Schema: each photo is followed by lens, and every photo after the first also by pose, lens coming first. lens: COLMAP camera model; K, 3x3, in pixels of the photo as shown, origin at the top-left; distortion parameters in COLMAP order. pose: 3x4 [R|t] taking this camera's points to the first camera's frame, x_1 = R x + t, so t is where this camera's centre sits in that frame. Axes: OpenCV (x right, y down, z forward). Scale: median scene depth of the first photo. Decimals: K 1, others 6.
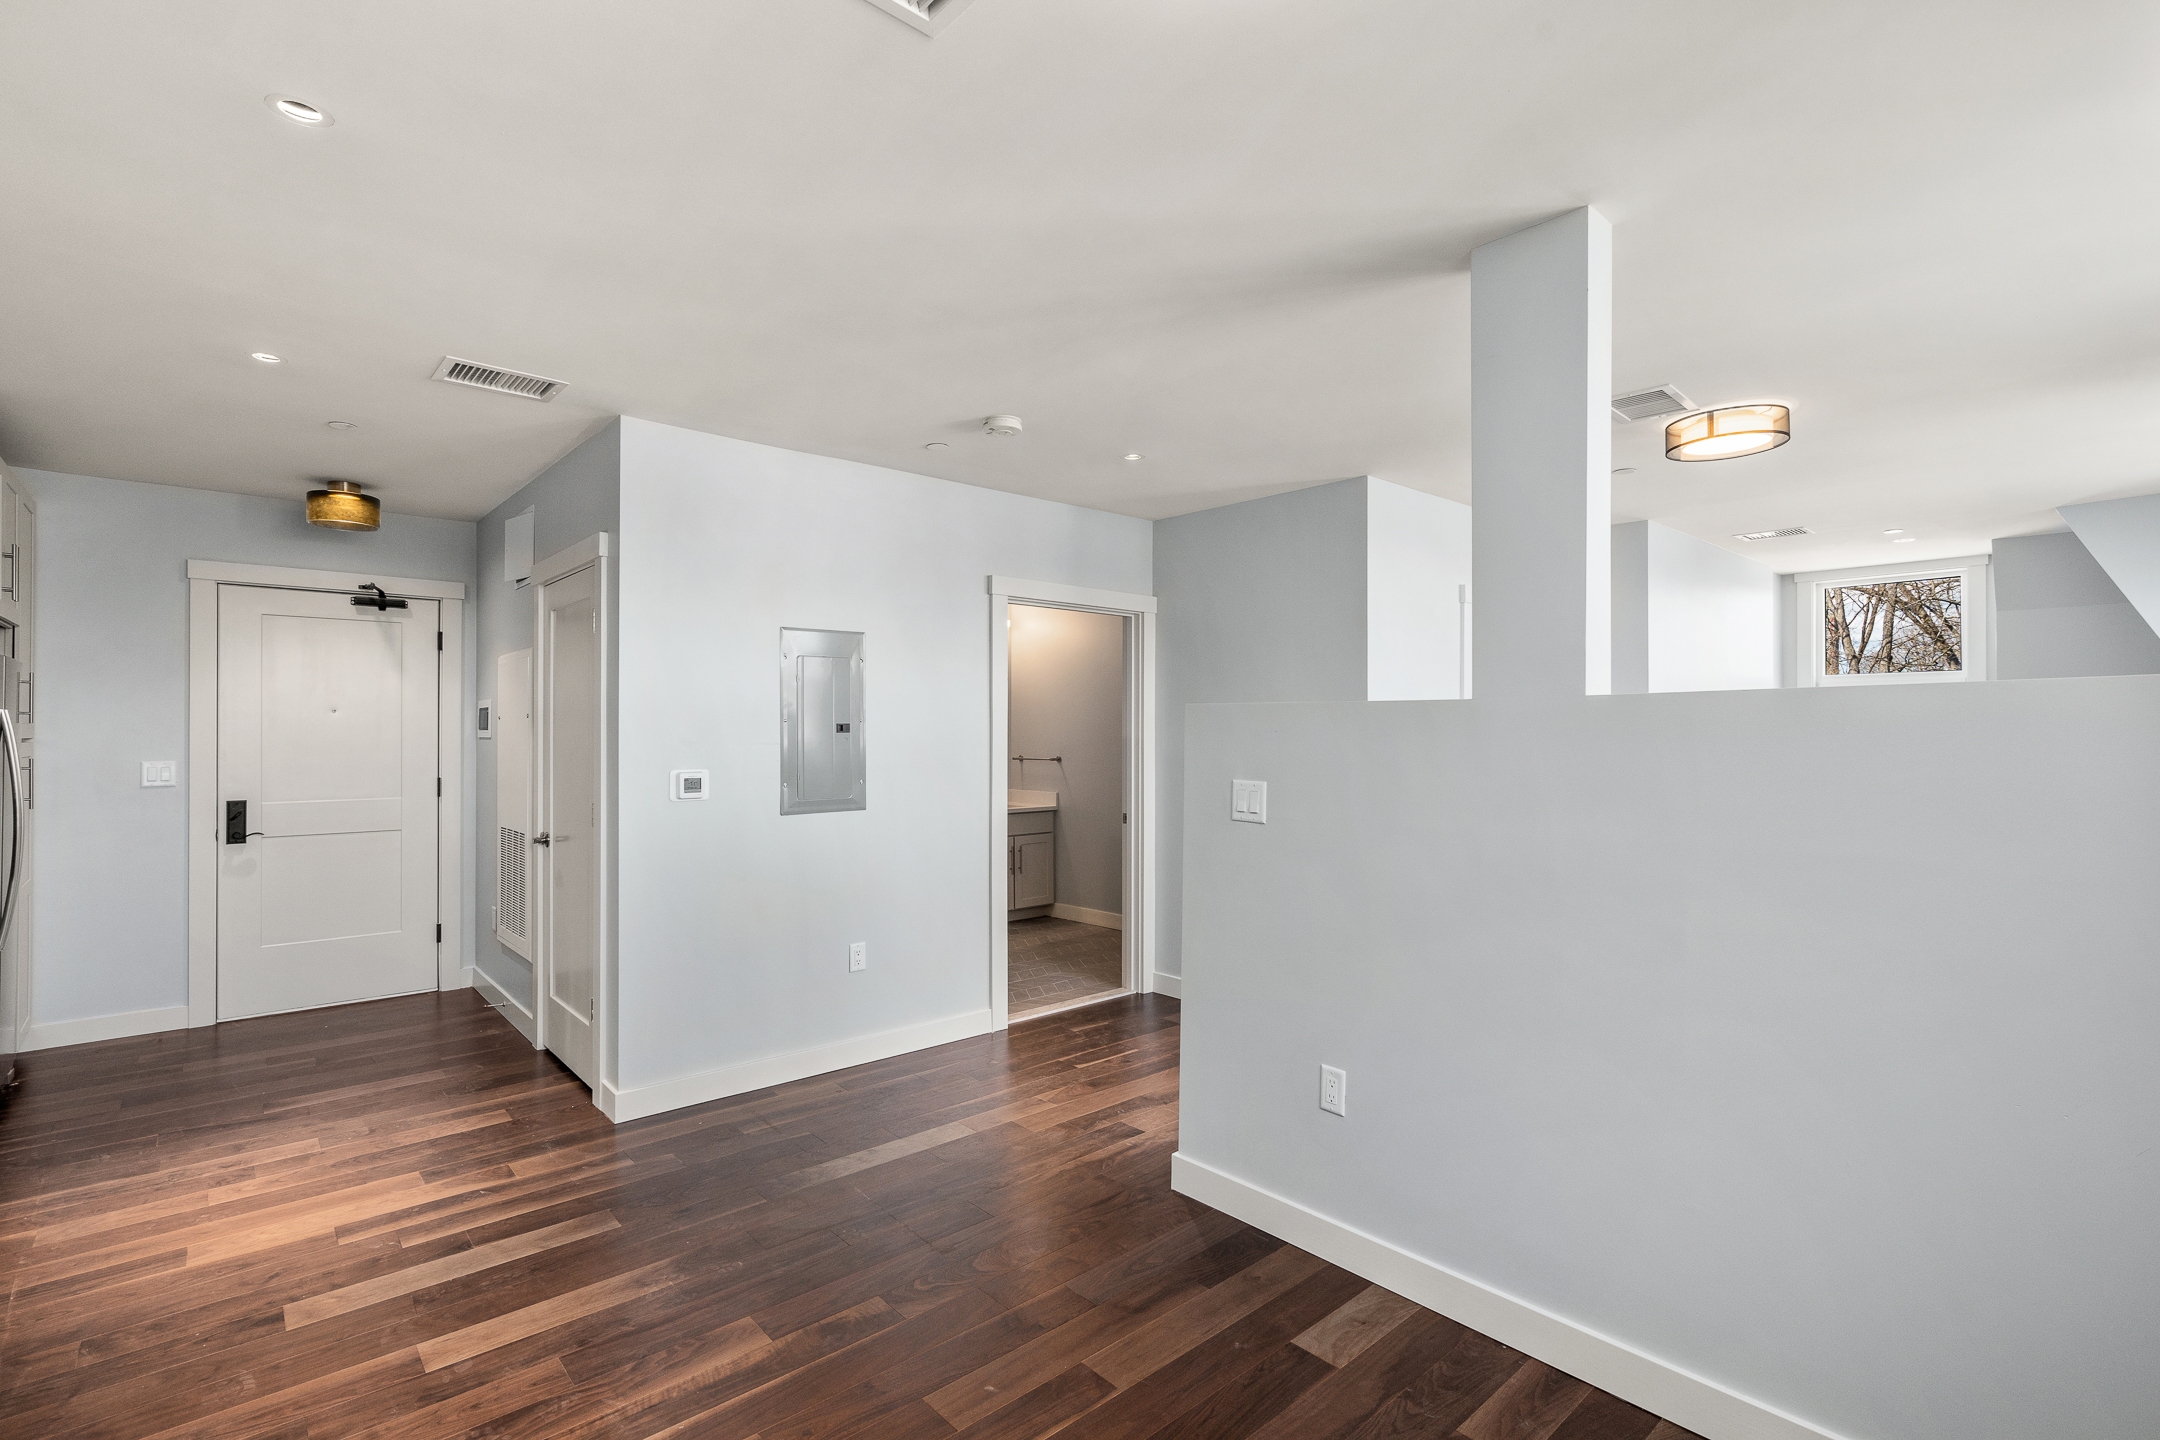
lens RADIAL K [[985.8, 0, 1080.0], [0, 985.8, 720.0], [0, 0, 1]] dist [0.000722, 0.000051]
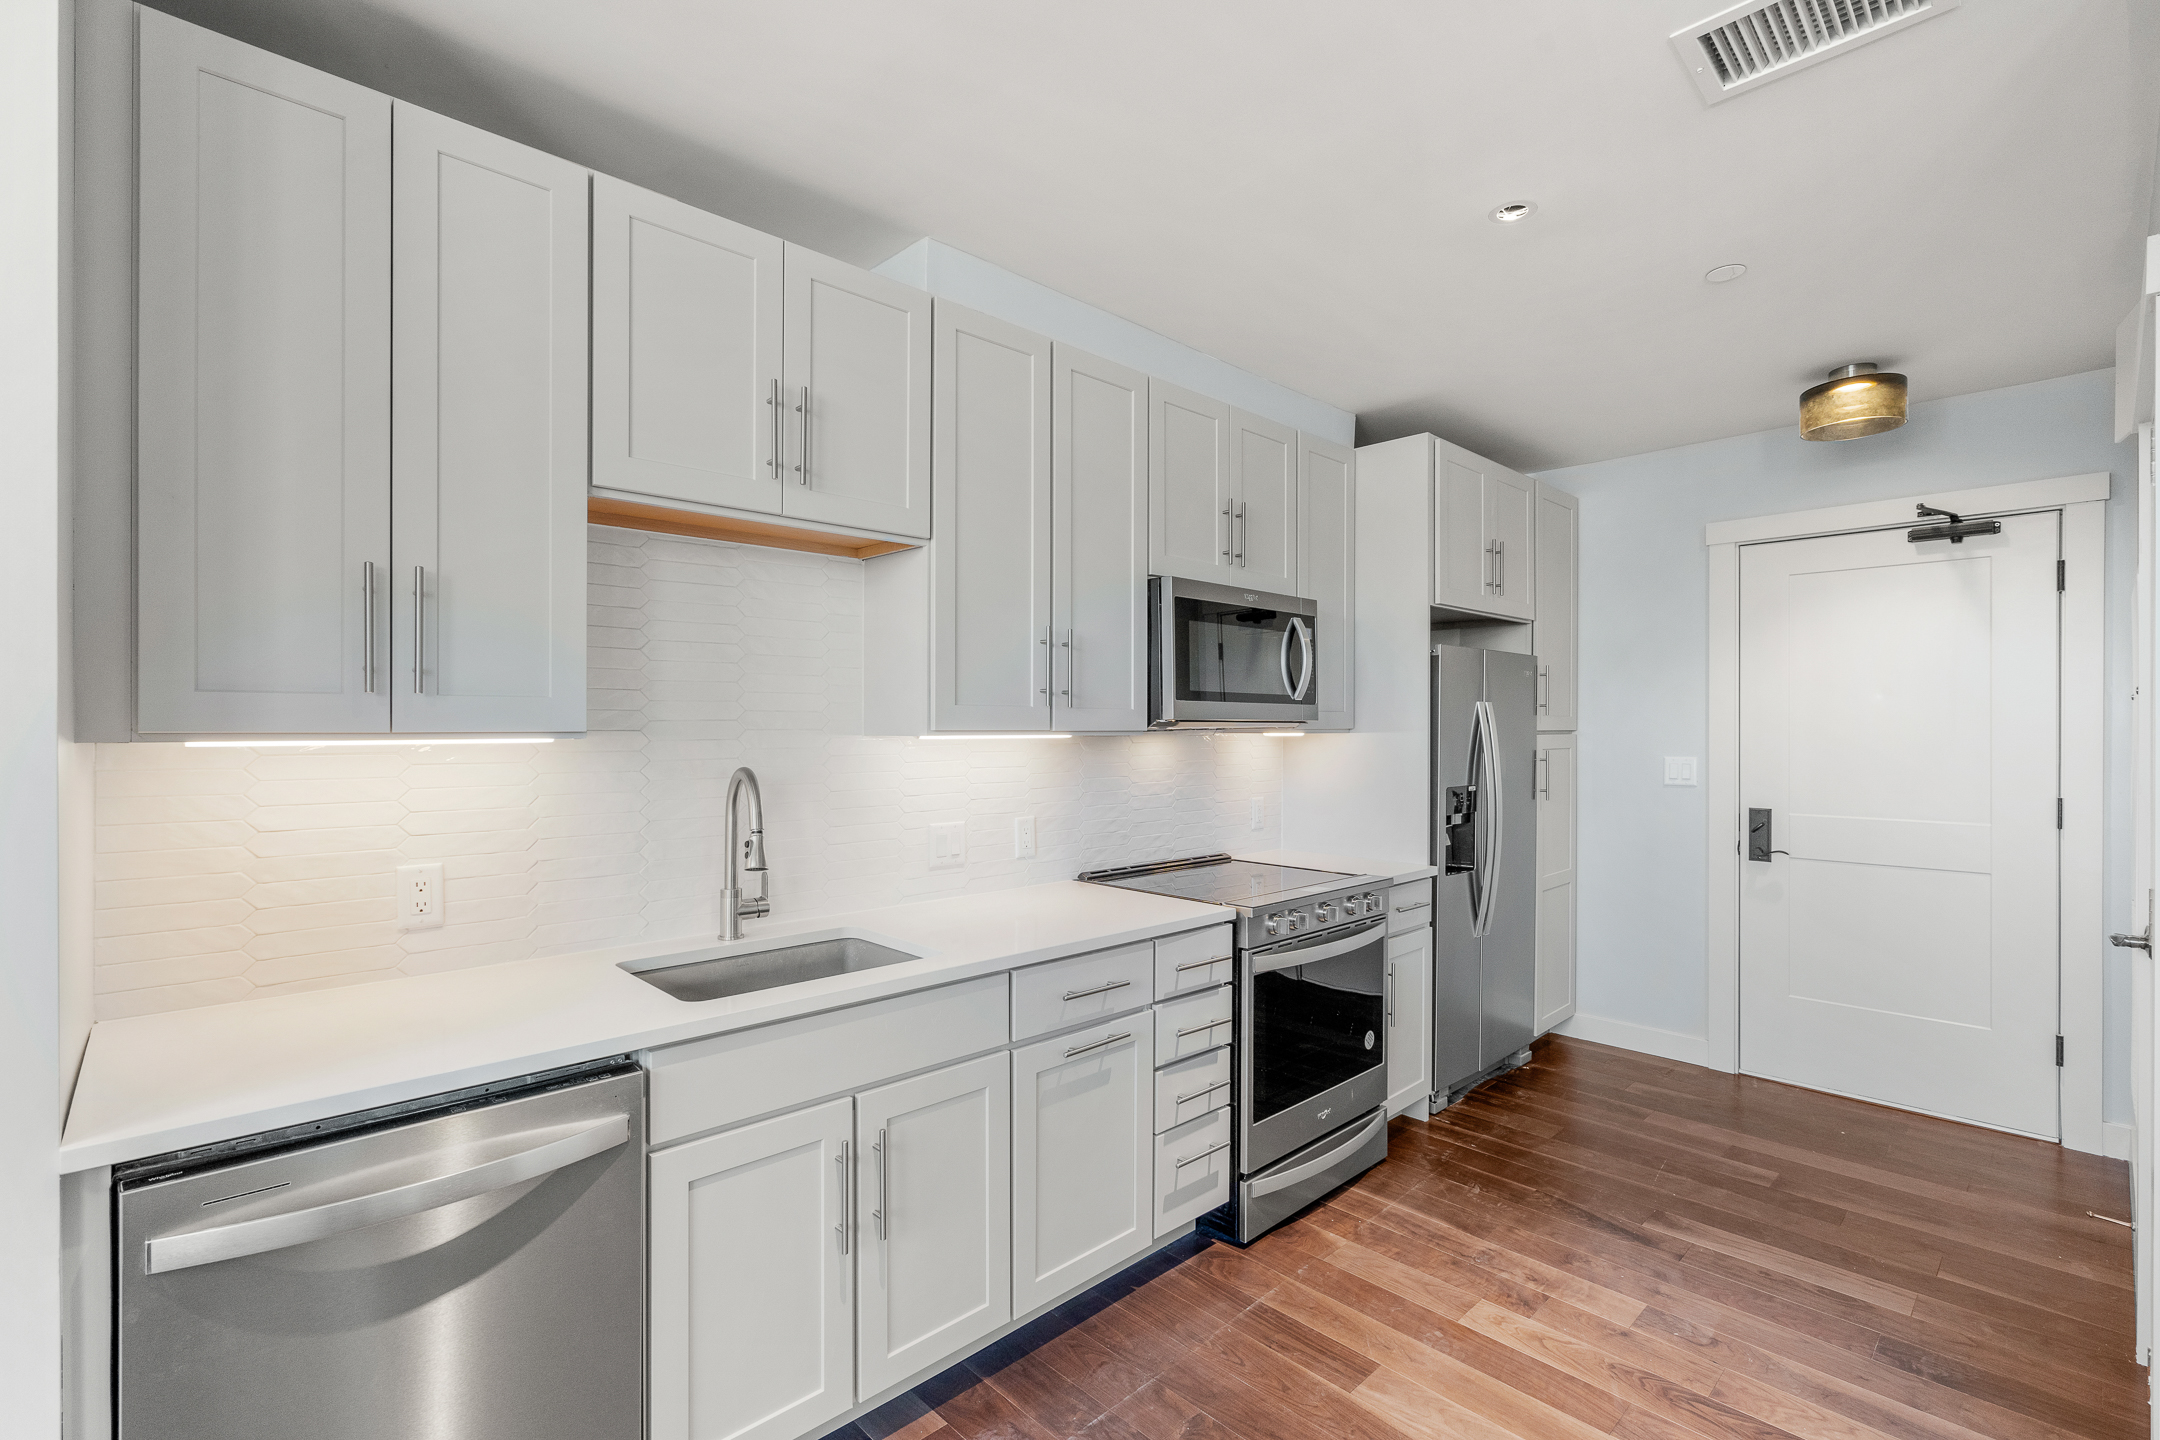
lens RADIAL K [[969.6, 0, 1085.6], [0, 969.6, 726.3], [0, 0, 1]] dist [-0.000710, -0.000298]
pose [[0.033569, -0.001481, -0.999435, -0.077226], [0.009403, 0.999955, -0.001166, 0.010270], [0.999392, -0.009359, 0.033581, 0.432563]]
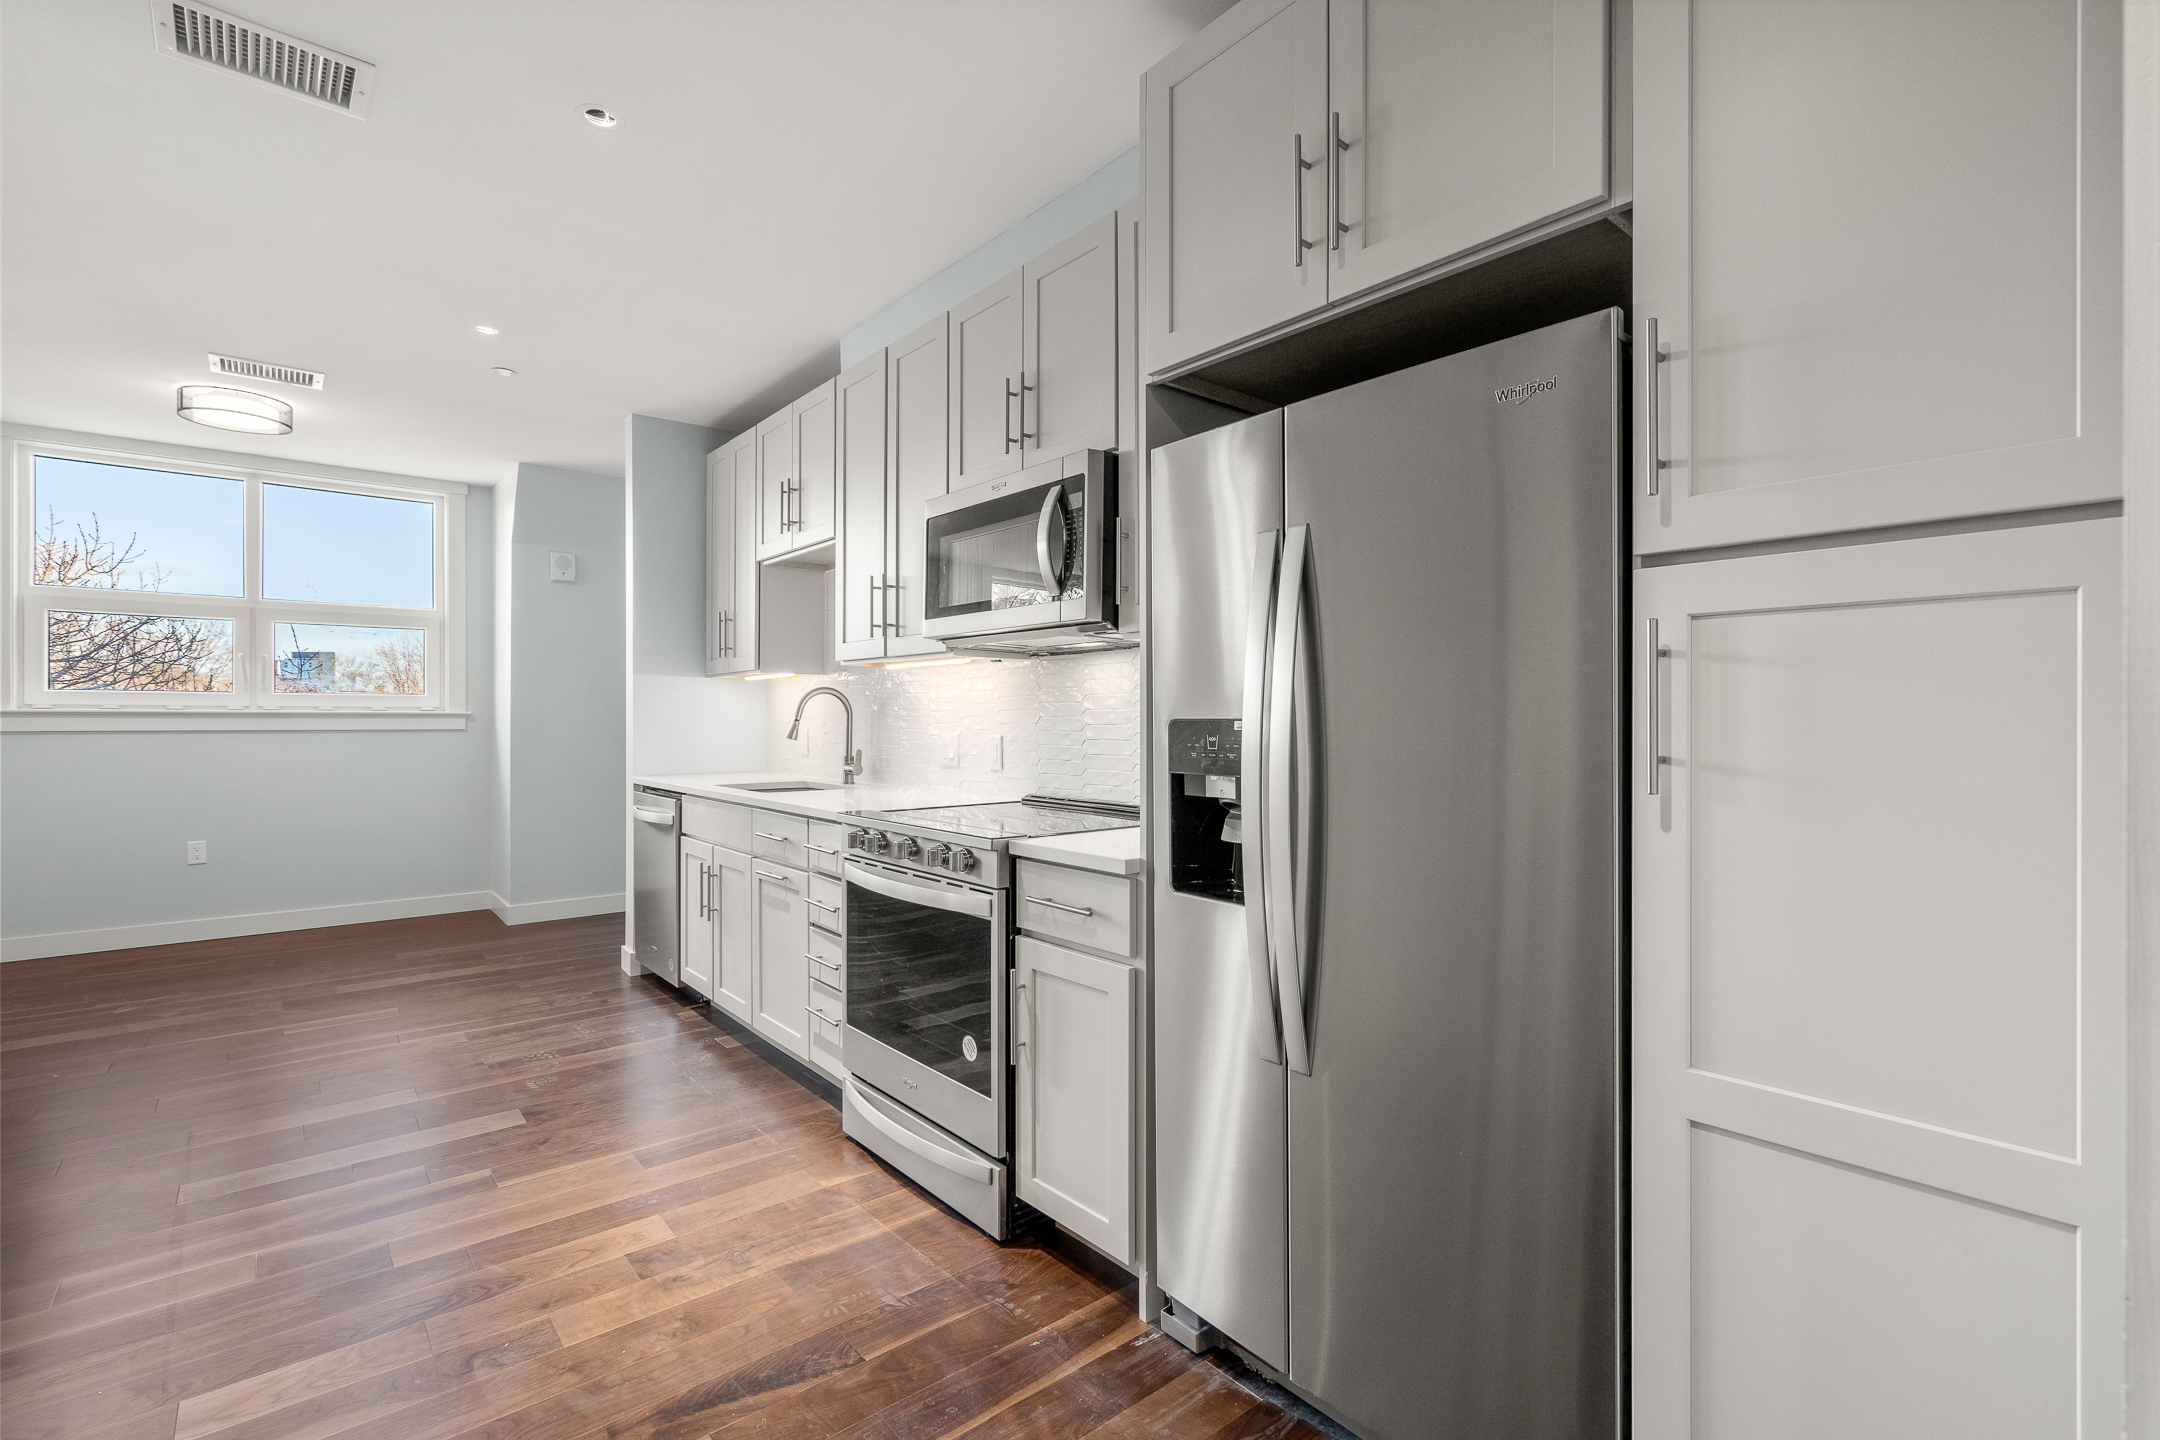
lens RADIAL K [[985.8, 0, 1080.0], [0, 985.8, 720.0], [0, 0, 1]] dist [0.000722, 0.000051]
pose [[-0.999220, -0.001892, 0.039440, -0.793799], [-0.002230, 0.999961, -0.008517, 0.062886], [-0.039423, -0.008598, -0.999186, 1.129567]]
